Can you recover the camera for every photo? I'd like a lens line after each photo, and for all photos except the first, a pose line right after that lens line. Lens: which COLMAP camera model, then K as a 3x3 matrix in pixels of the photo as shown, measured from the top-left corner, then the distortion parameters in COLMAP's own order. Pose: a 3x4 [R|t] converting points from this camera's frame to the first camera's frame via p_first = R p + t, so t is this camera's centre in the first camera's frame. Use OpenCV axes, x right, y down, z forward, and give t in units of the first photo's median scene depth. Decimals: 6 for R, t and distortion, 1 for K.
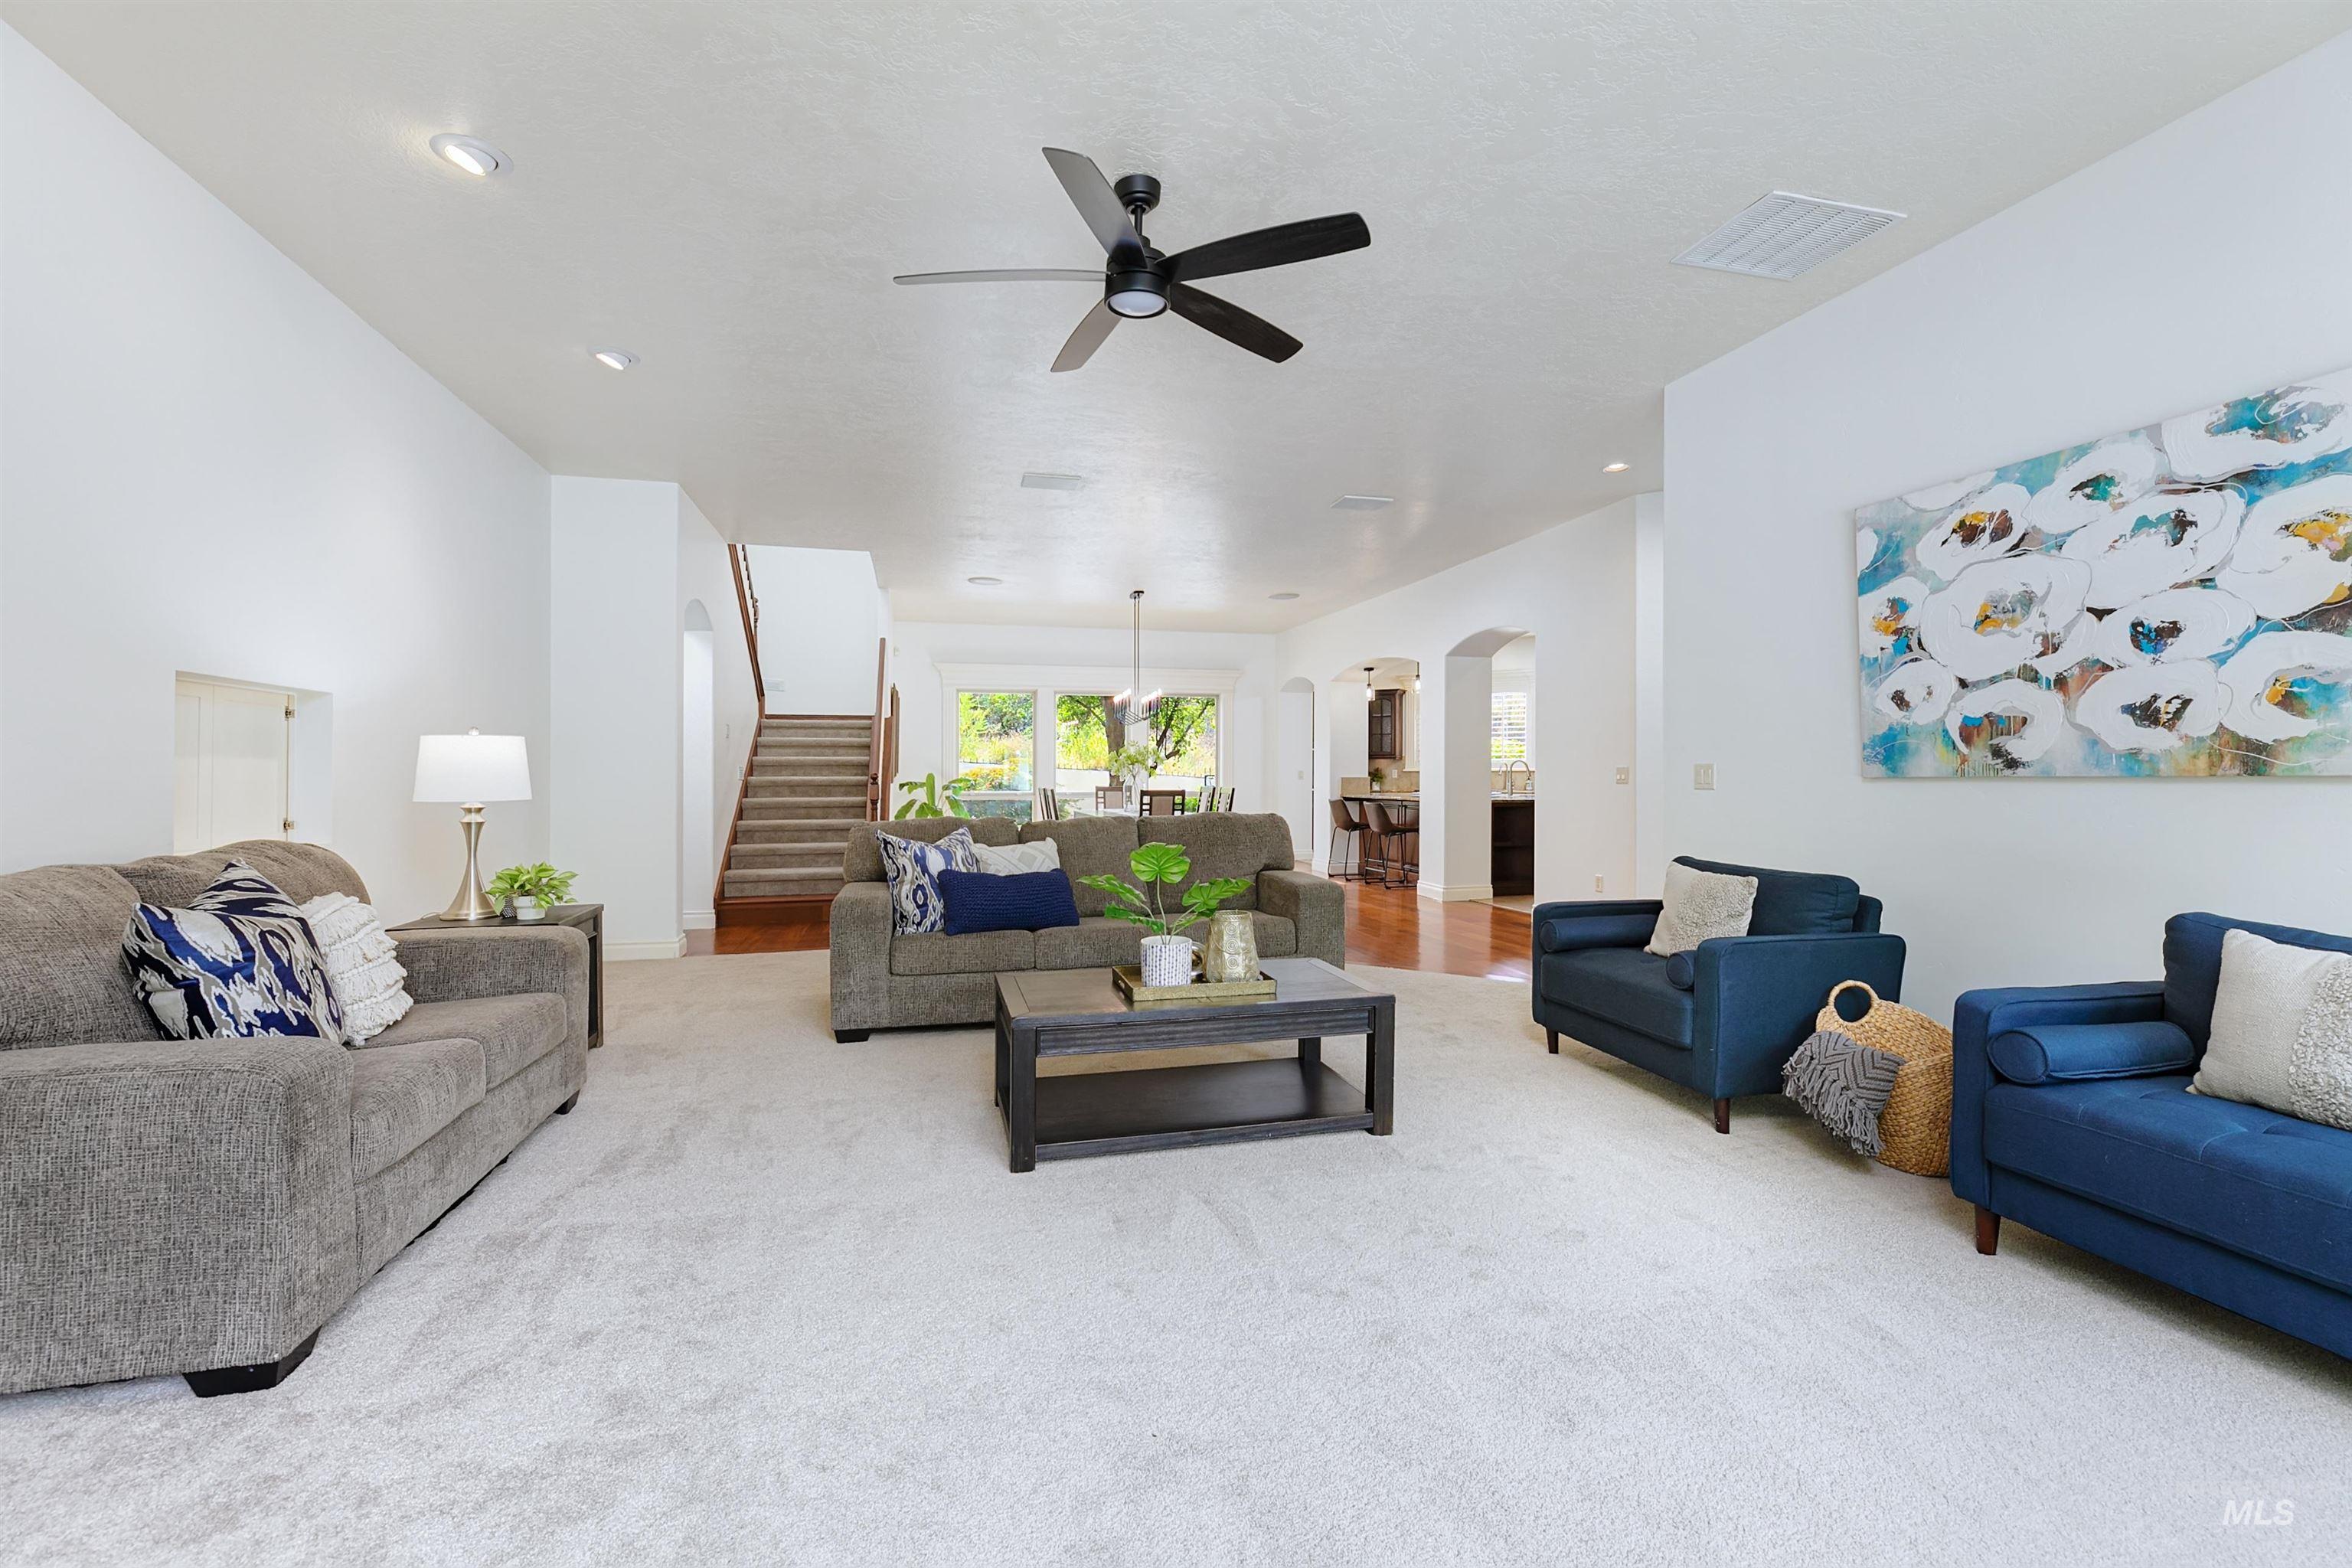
lens RADIAL K [[956.6, 0, 1176.0], [0, 956.6, 784.0], [0, 0, 1]] dist [-0.000360, 0.000013]
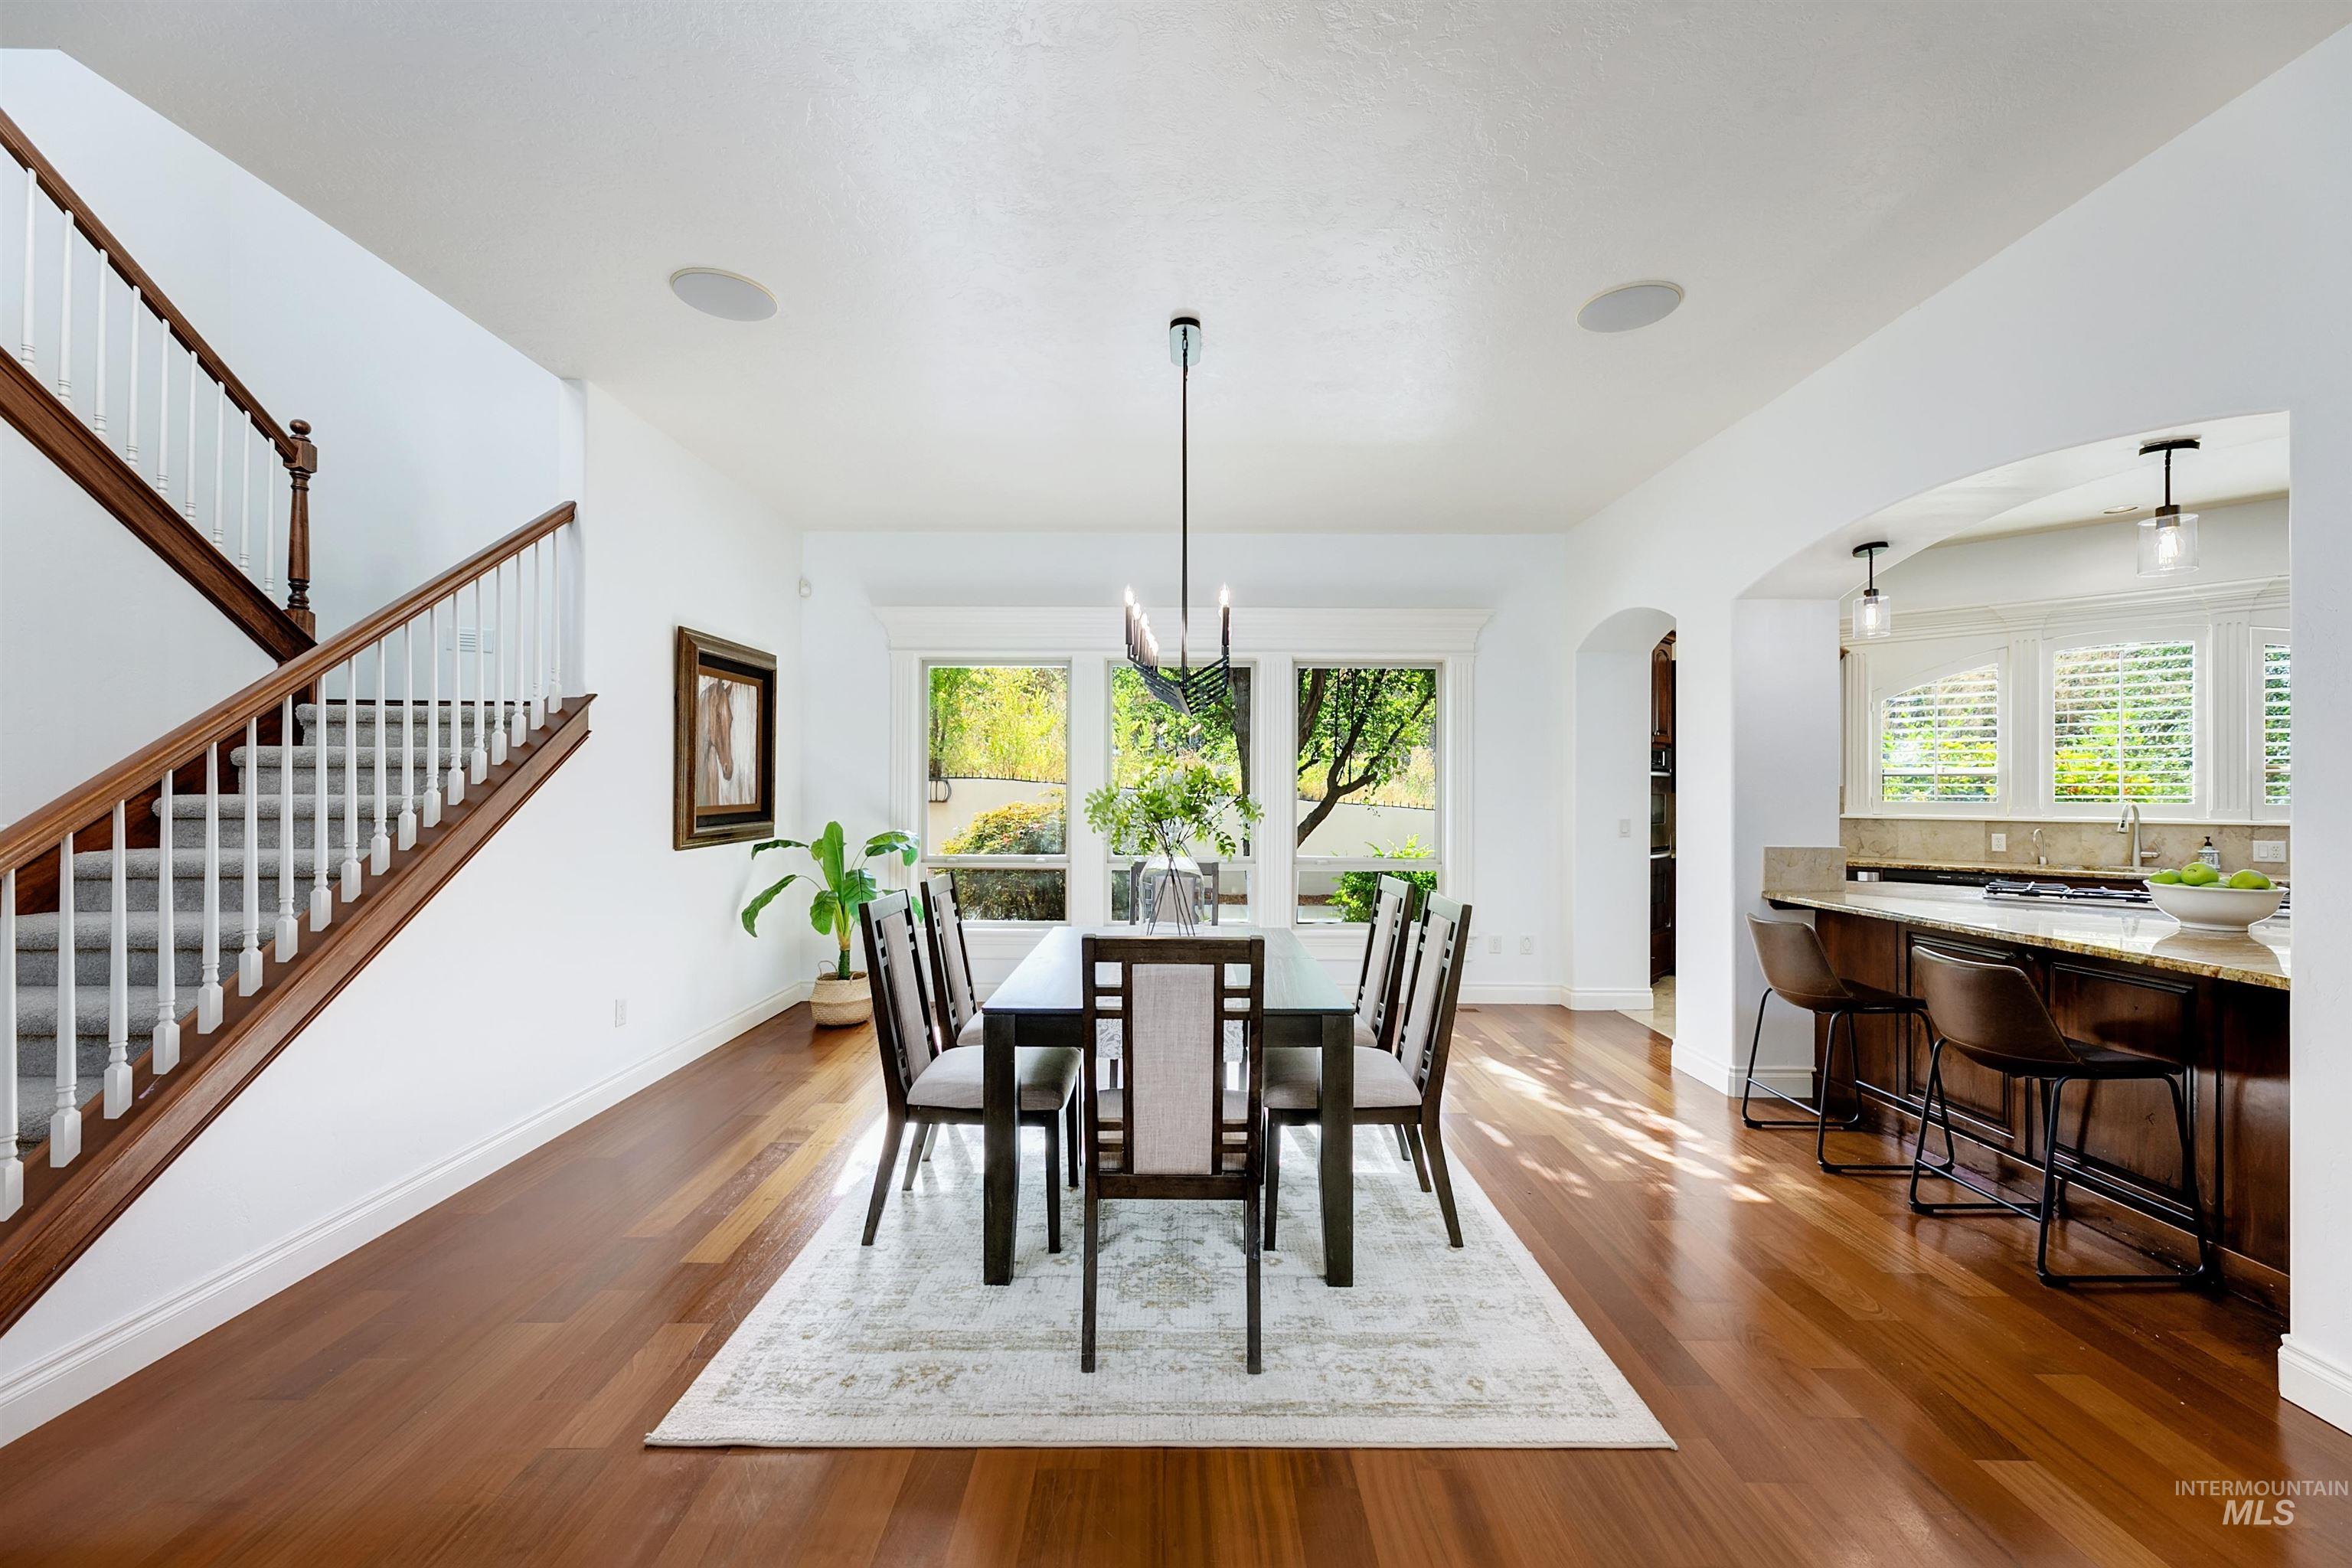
lens RADIAL K [[956.6, 0, 1176.0], [0, 956.6, 784.0], [0, 0, 1]] dist [-0.000360, 0.000013]
pose [[0.970649, 0.004511, -0.240460, 0.032883], [-0.010174, 0.999699, -0.022314, -0.019811], [0.240287, 0.024106, 0.970402, 0.533813]]
